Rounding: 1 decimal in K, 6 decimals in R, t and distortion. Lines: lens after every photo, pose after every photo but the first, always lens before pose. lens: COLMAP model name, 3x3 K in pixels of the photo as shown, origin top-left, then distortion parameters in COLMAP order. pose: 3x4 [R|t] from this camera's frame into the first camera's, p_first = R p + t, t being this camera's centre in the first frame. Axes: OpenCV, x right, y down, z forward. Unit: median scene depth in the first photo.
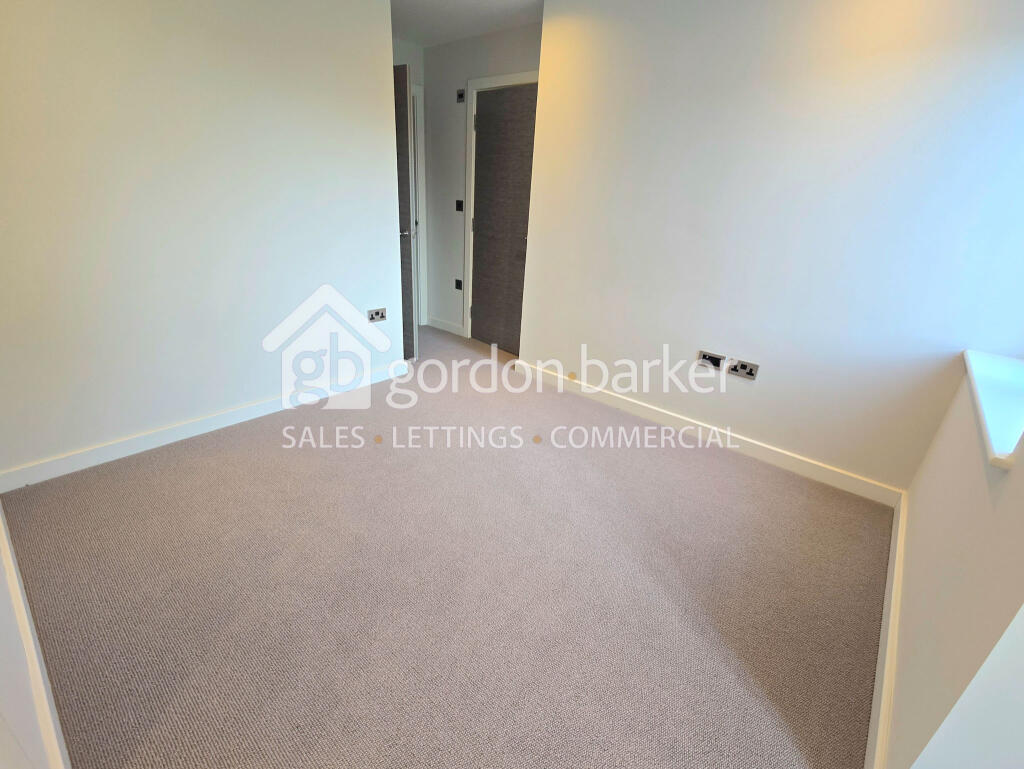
lens RADIAL K [[448.0, 0, 514.6], [0, 448.0, 383.6], [0, 0, 1]] dist [0.001313, -0.000085]
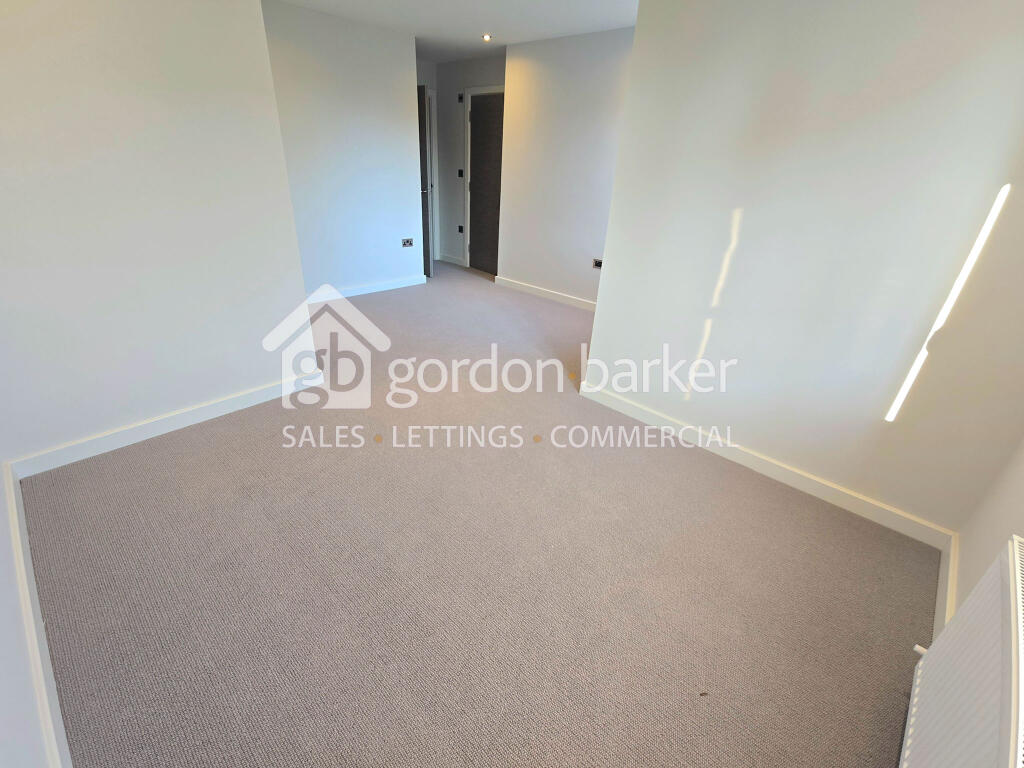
lens RADIAL K [[448.0, 0, 509.1], [0, 448.0, 384.9], [0, 0, 1]] dist [0.001313, -0.000085]
pose [[0.998759, 0.004539, -0.049597, 0.117041], [-0.002505, 0.999156, 0.040990, 0.246353], [0.049741, -0.040814, 0.997928, -0.511054]]
